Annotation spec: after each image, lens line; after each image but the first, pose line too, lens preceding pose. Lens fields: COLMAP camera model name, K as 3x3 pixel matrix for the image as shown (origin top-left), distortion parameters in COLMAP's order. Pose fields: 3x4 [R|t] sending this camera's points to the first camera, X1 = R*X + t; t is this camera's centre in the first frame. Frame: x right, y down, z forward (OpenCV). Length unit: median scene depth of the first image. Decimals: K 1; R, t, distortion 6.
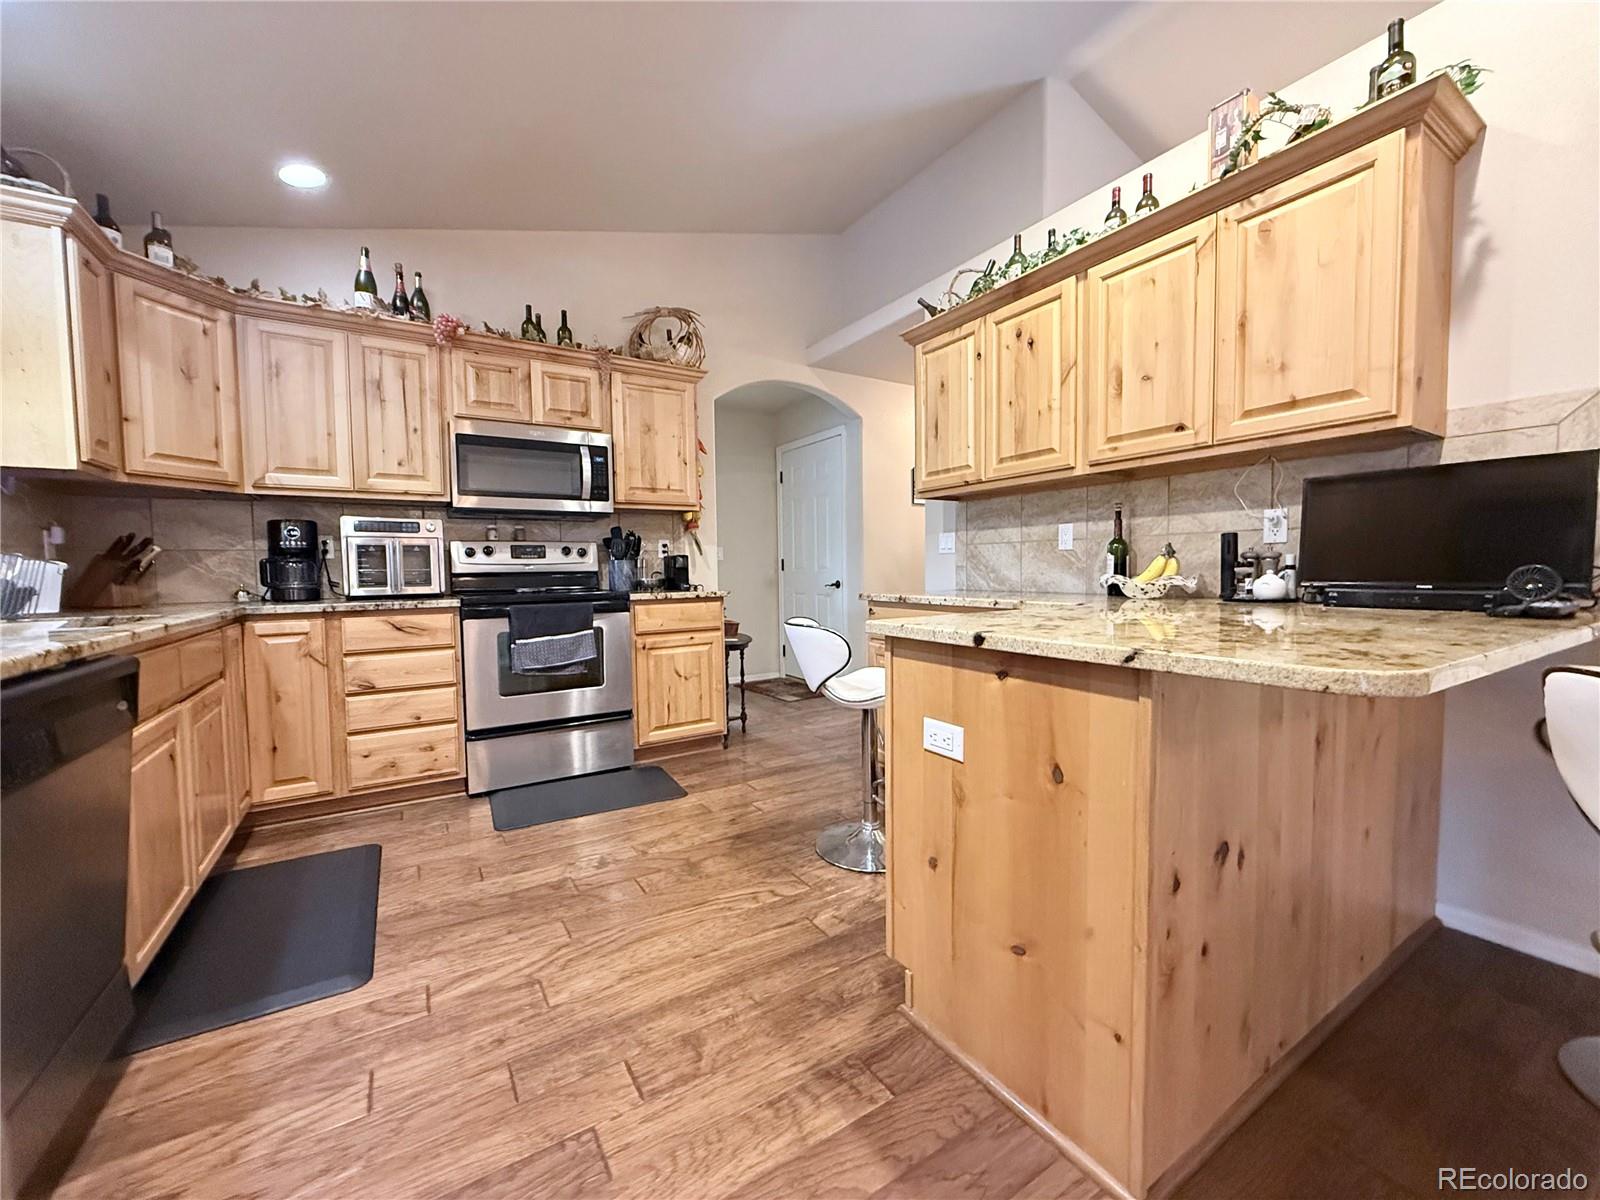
lens RADIAL K [[630.9, 0, 702.3], [0, 630.9, 597.4], [0, 0, 1]] dist [0.022257, -0.000030]
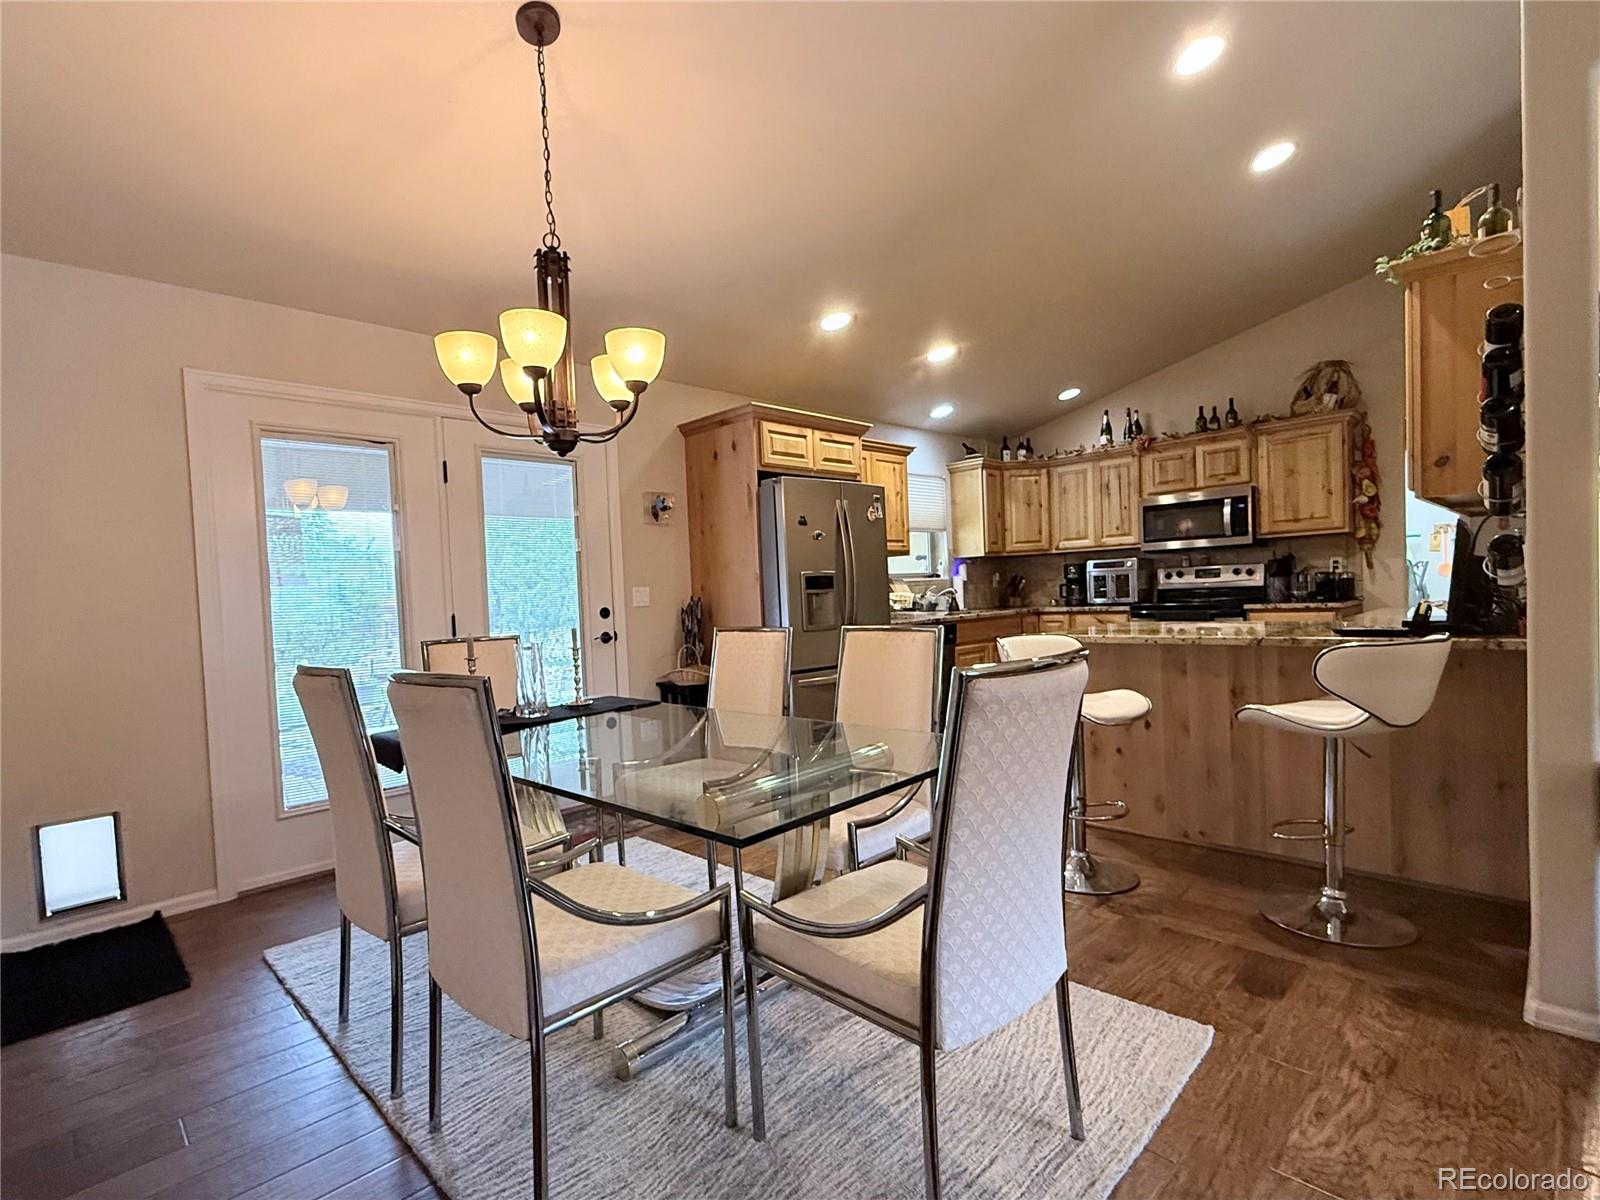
lens RADIAL K [[638.9, 0, 800.0], [0, 638.9, 600.0], [0, 0, 1]] dist [-0.000782, -0.000172]
pose [[0.261491, 0.009074, -0.965163, 0.988416], [-0.000123, 0.999956, 0.009368, -0.028265], [0.965206, -0.002330, 0.261481, -0.305314]]
